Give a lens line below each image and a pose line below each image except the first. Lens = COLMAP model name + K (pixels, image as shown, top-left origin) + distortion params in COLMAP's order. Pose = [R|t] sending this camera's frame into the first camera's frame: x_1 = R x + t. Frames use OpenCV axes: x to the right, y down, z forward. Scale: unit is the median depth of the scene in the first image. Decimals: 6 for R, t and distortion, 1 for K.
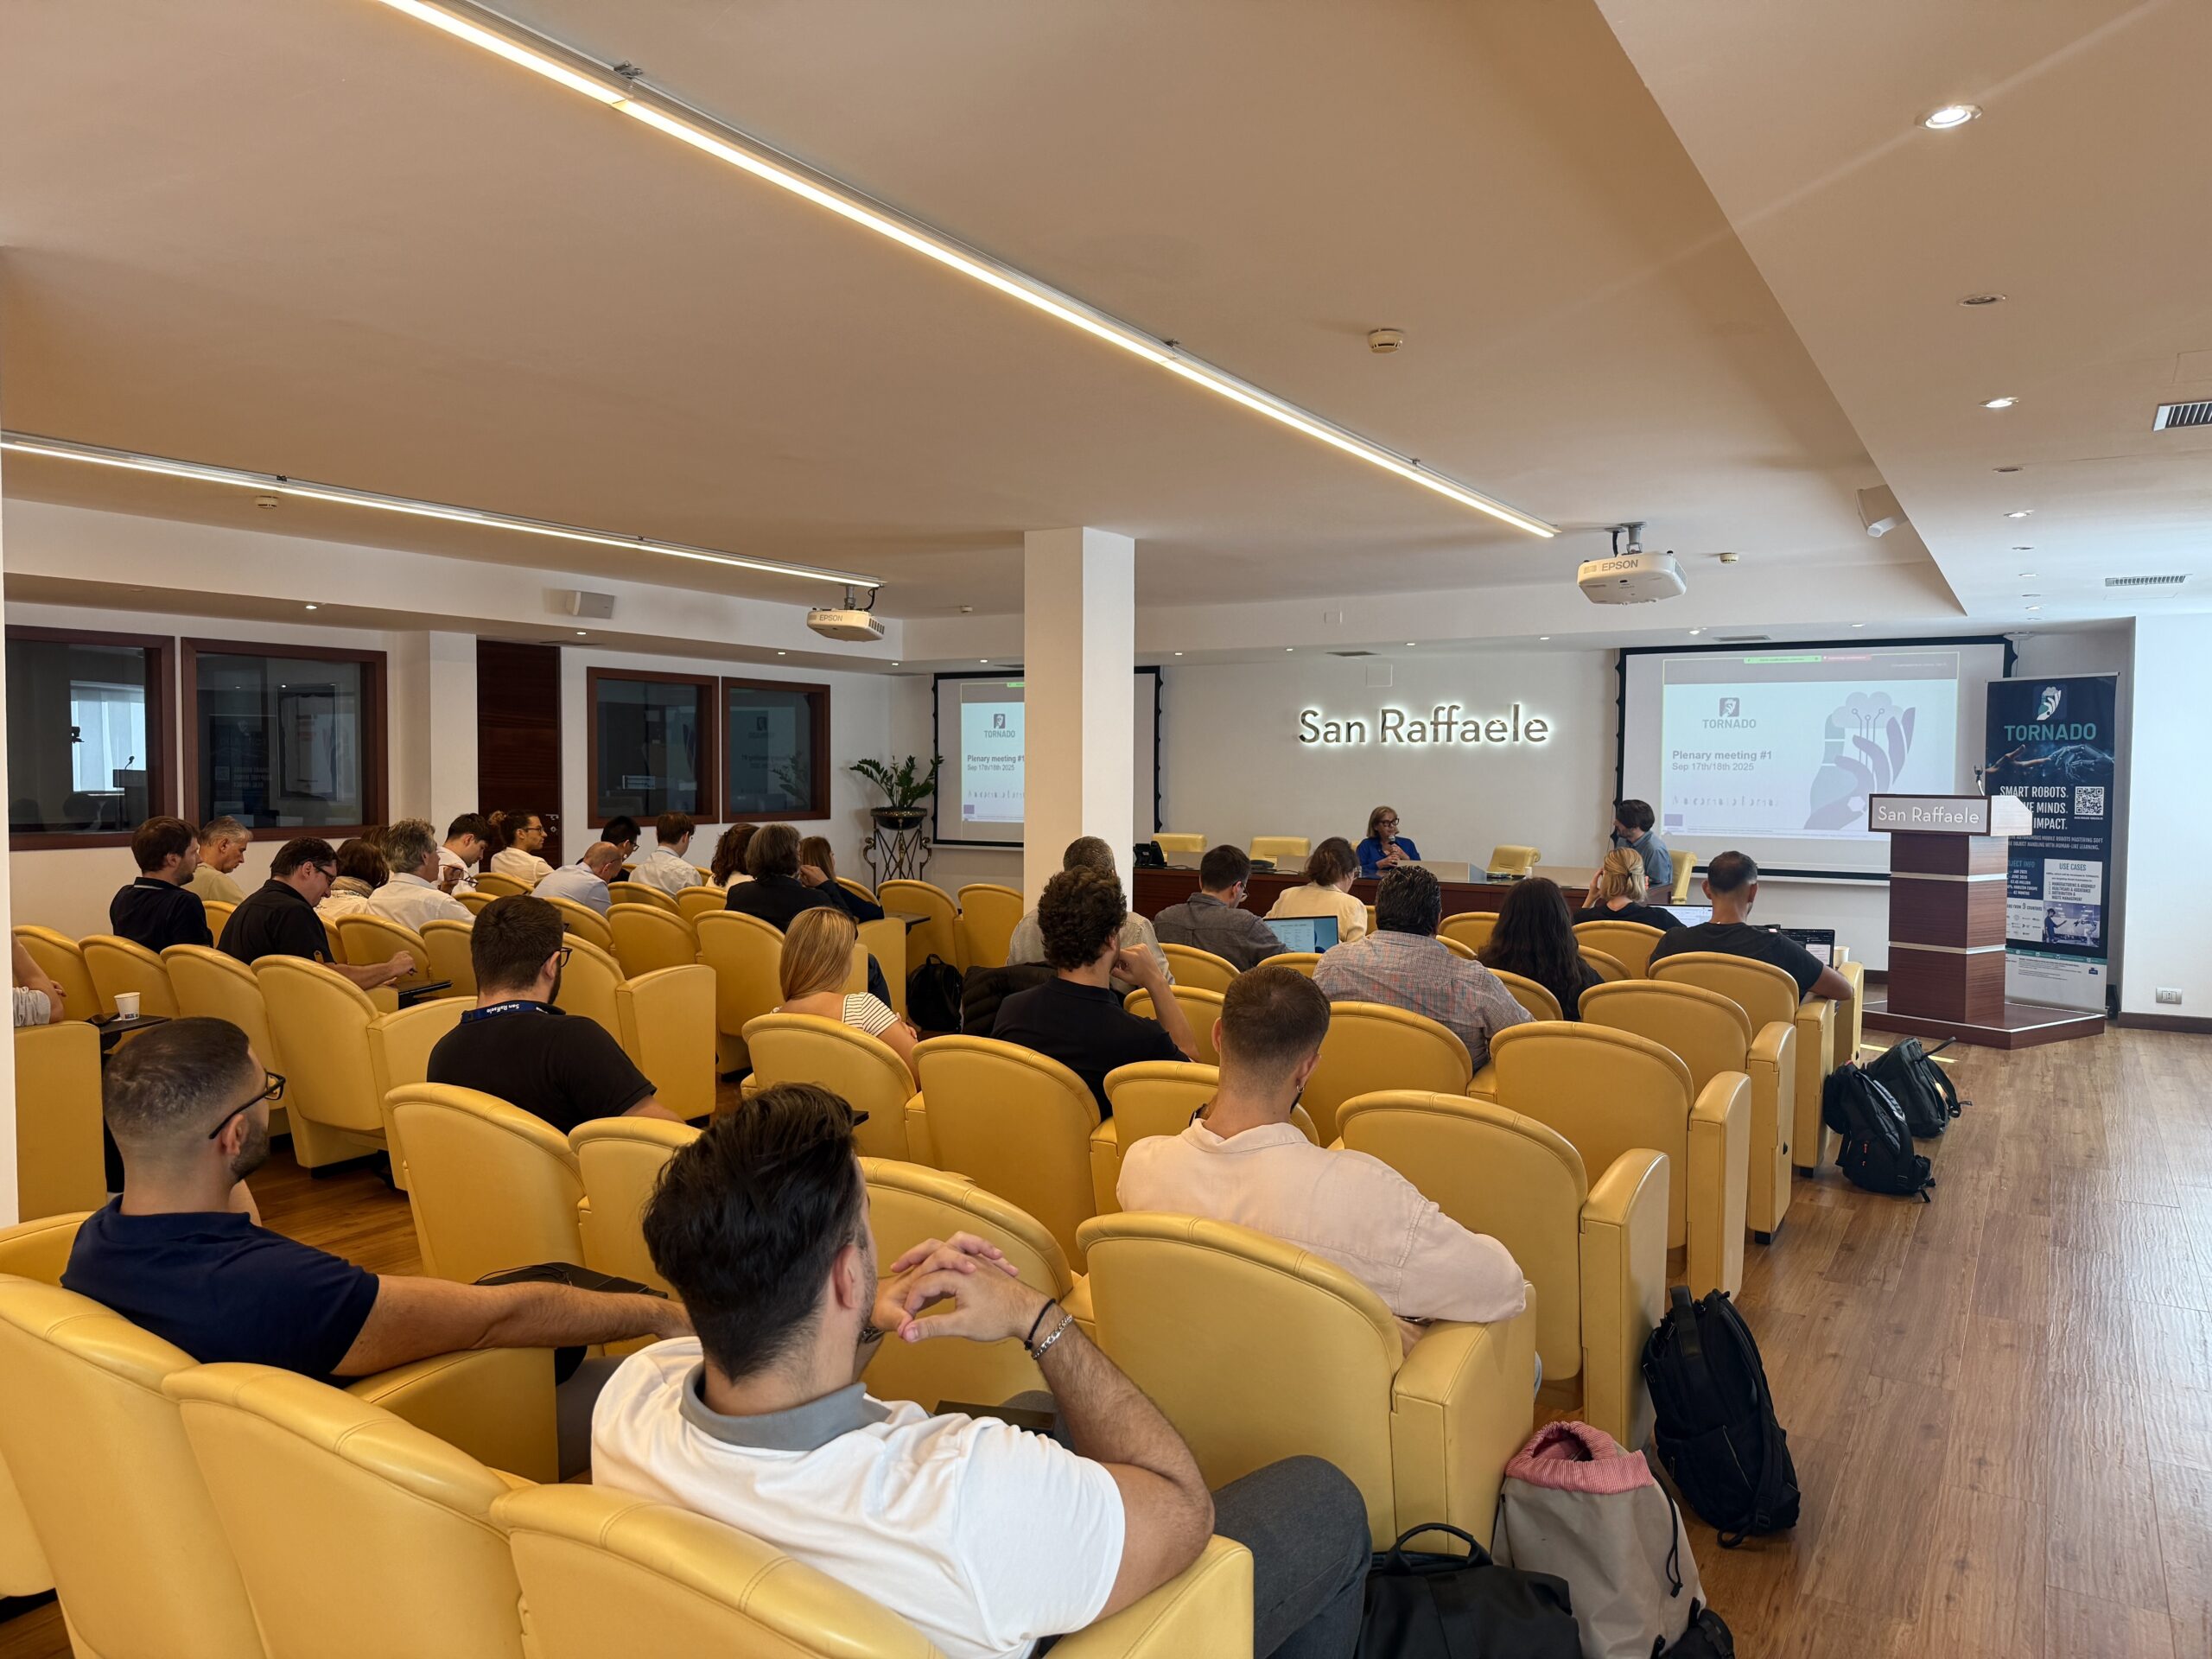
lens RADIAL K [[1500.5, 0, 1110.3], [0, 1500.5, 827.6], [0, 0, 1]] dist [0.023120, -0.006229]
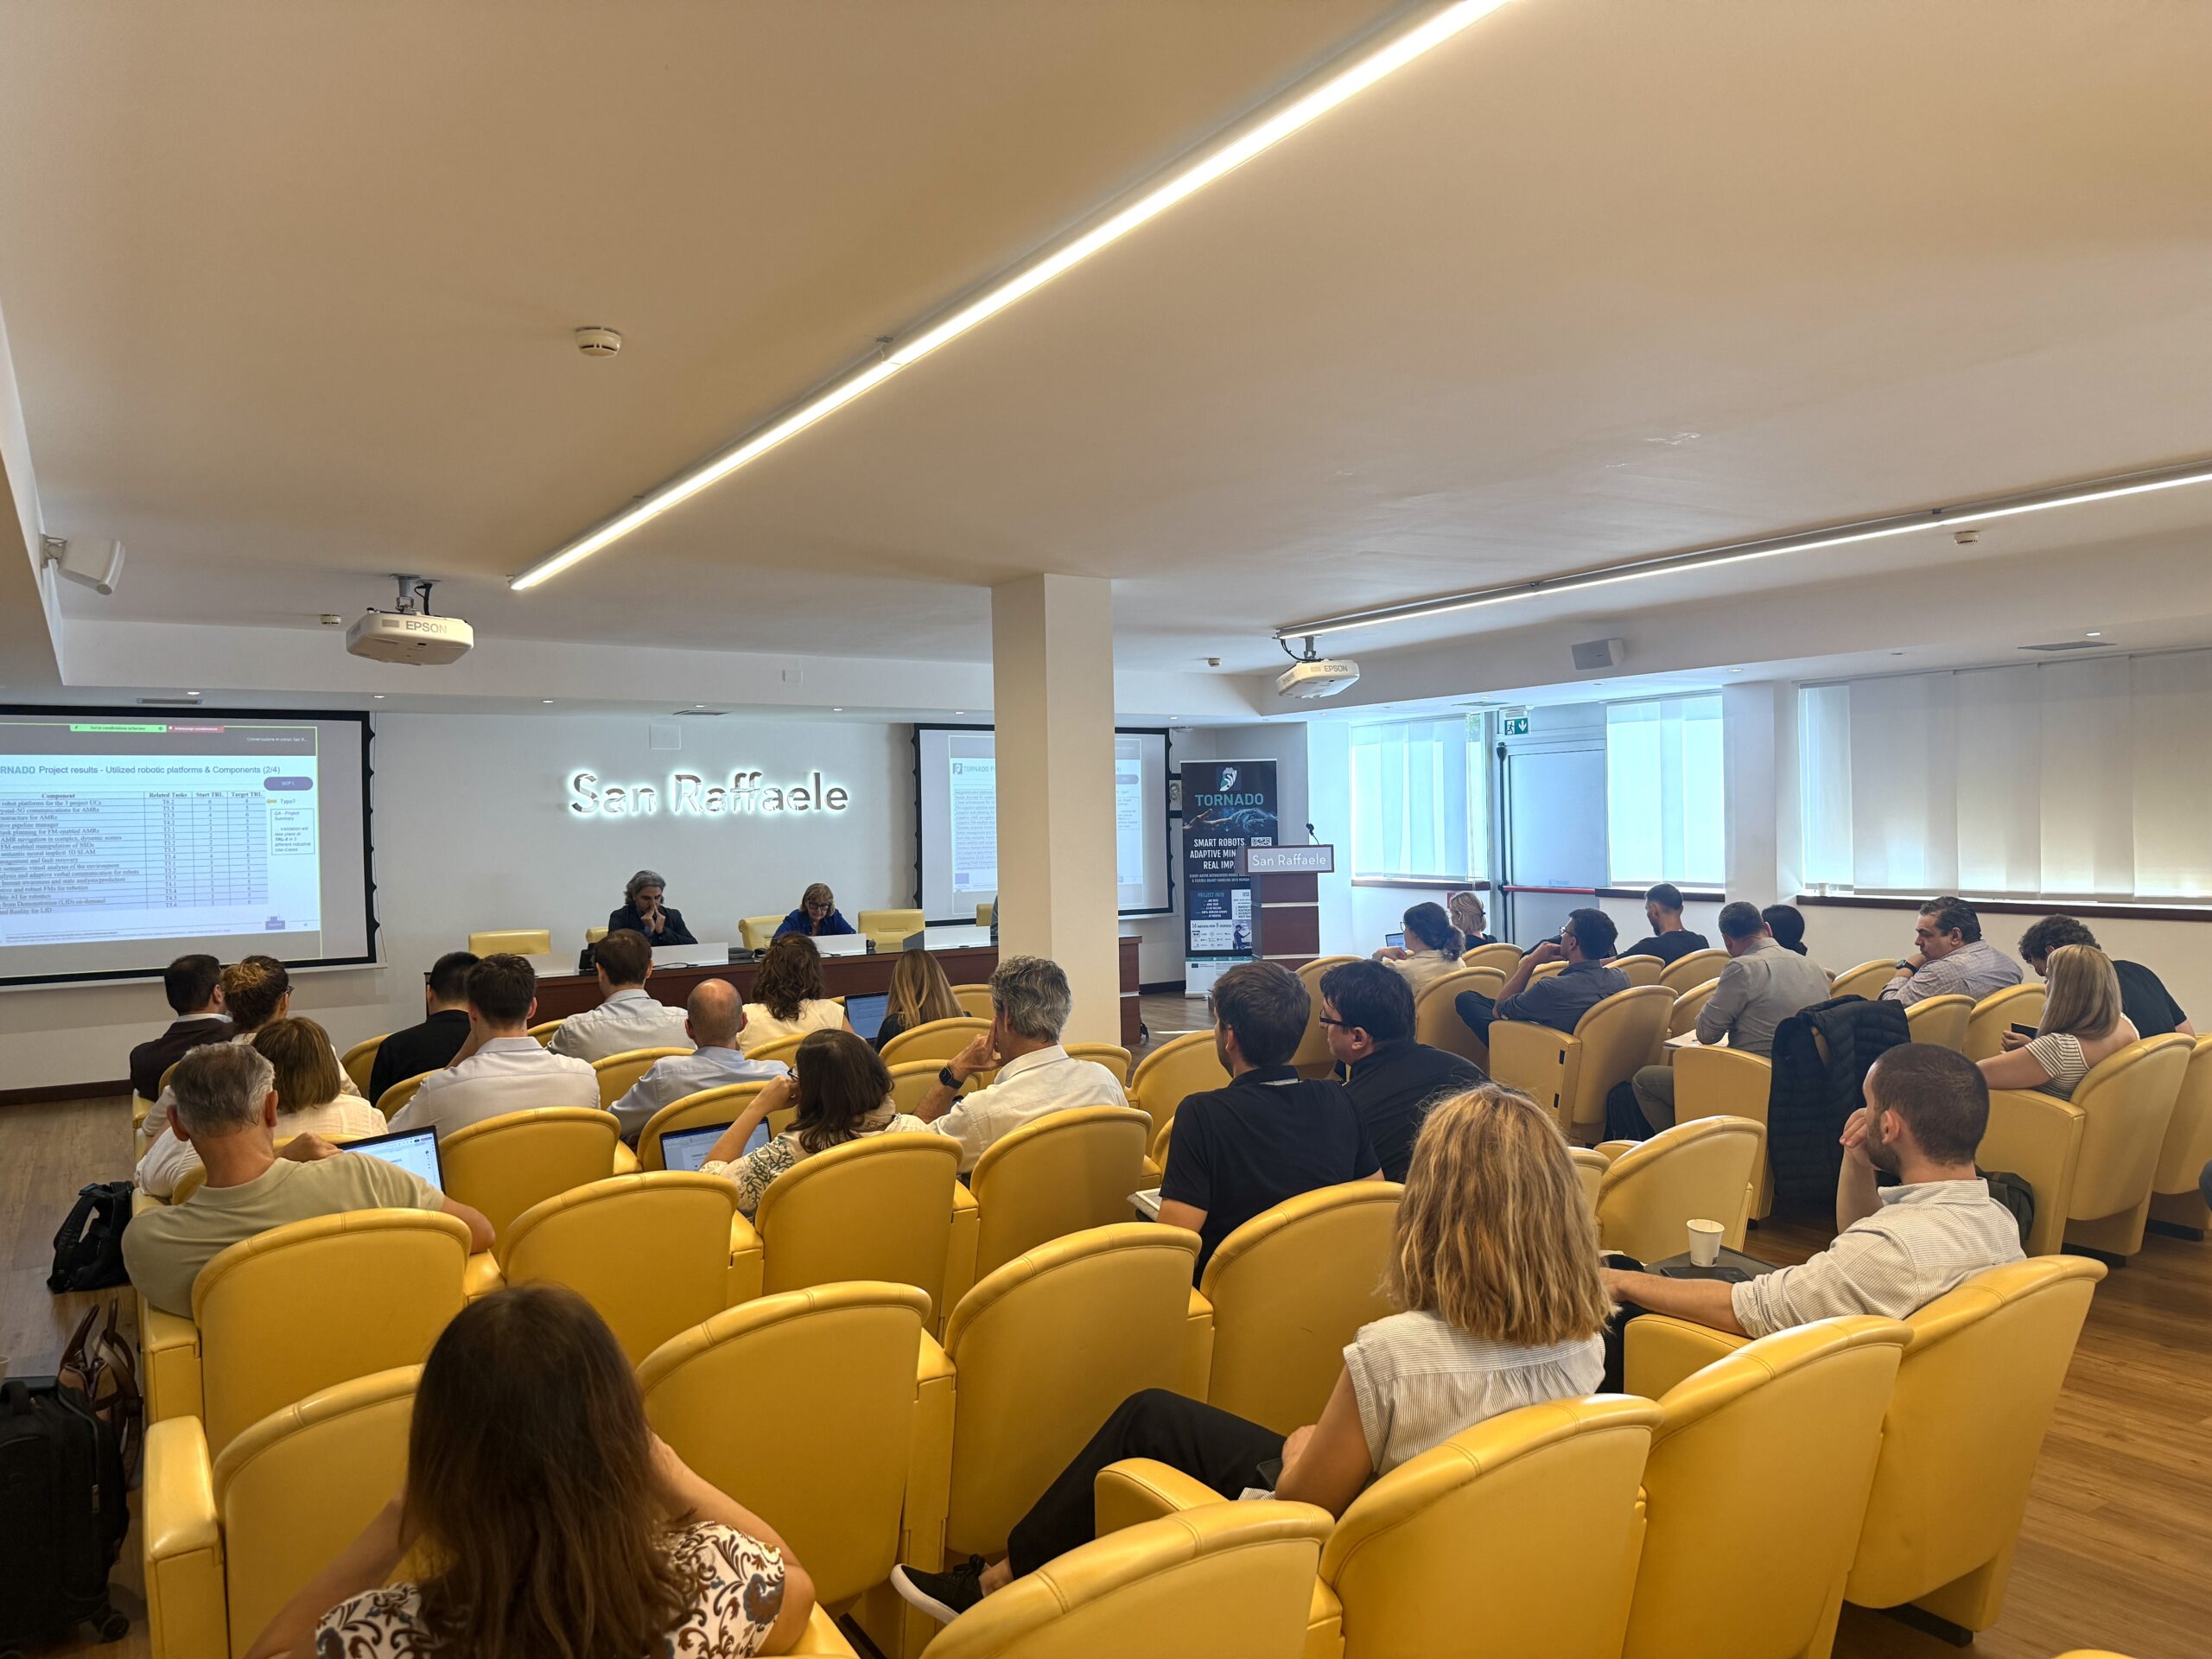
lens RADIAL K [[1500.5, 0, 1100.1], [0, 1500.5, 818.7], [0, 0, 1]] dist [0.023120, -0.006229]
pose [[0.427130, -0.012028, 0.904110, -0.542110], [0.059295, 0.998132, -0.014734, -0.025105], [-0.902244, 0.059902, 0.427045, 0.401869]]
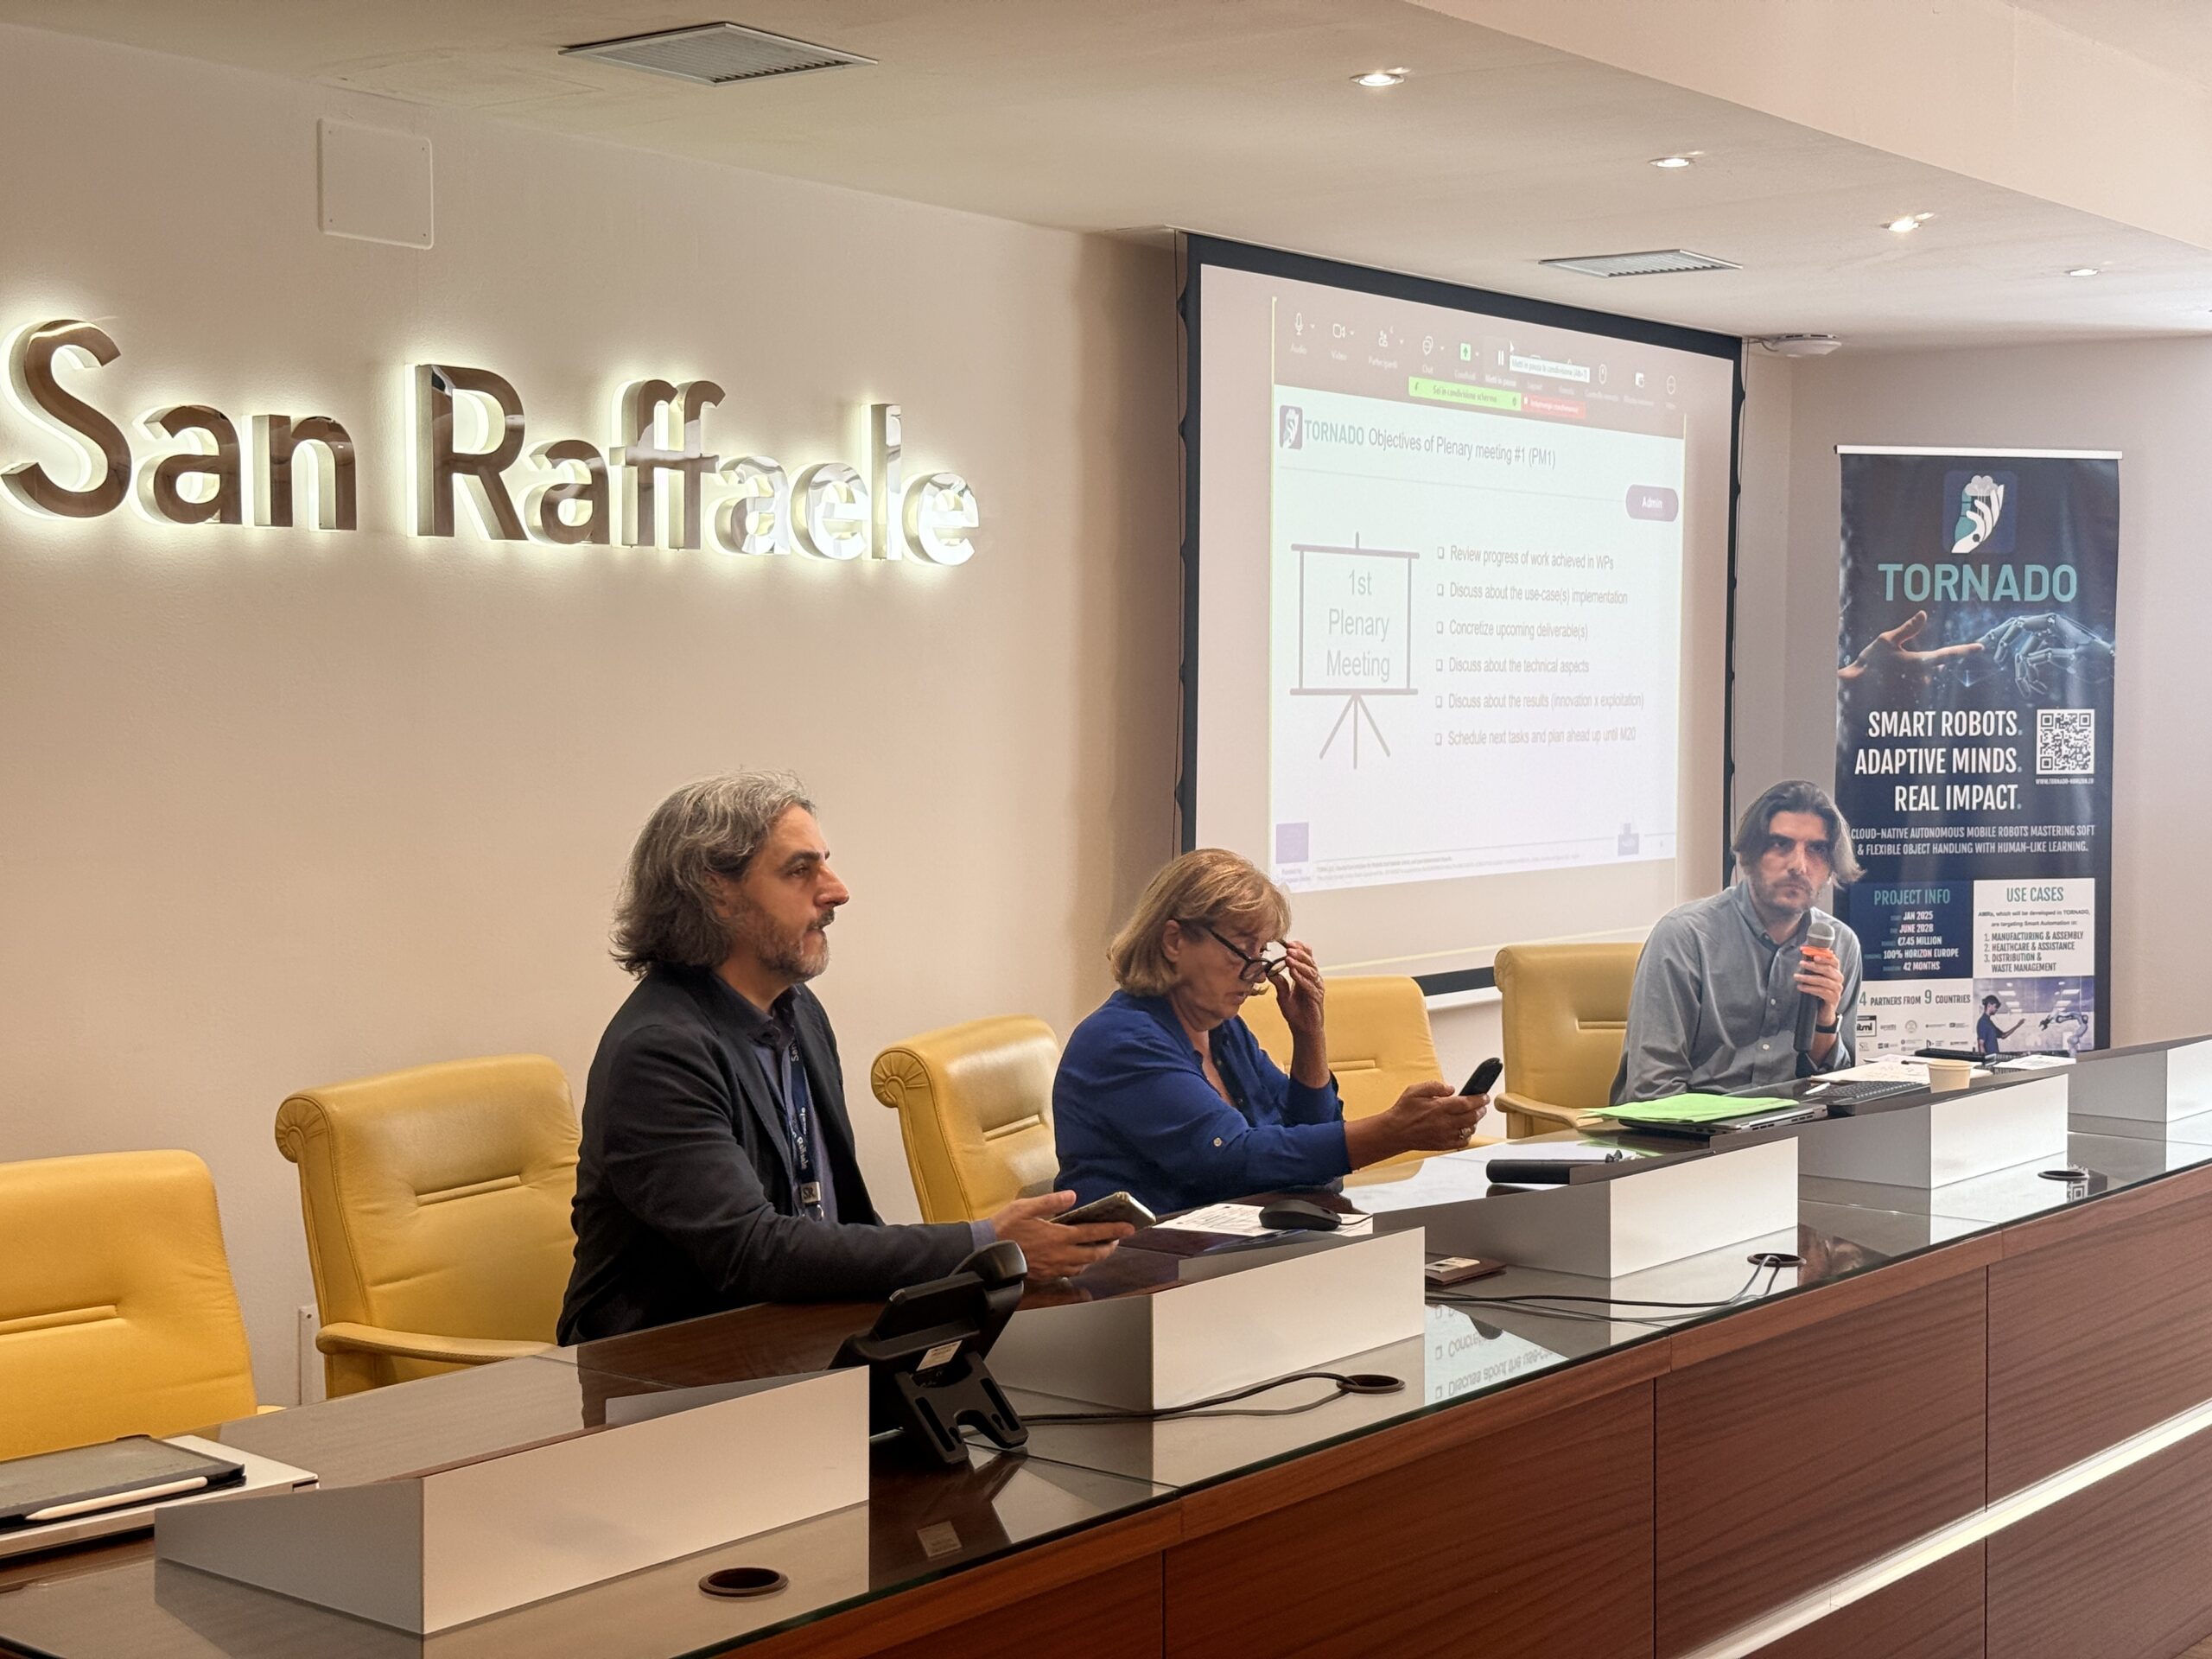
lens RADIAL K [[3138.3, 0, 1109.6], [0, 3138.3, 833.4], [0, 0, 1]] dist [0.107778, 0.000000]
pose [[0.100503, -0.053679, 0.993488, -0.227658], [0.038458, 0.998007, 0.050033, -0.036526], [-0.994193, 0.033179, 0.102367, 0.902946]]
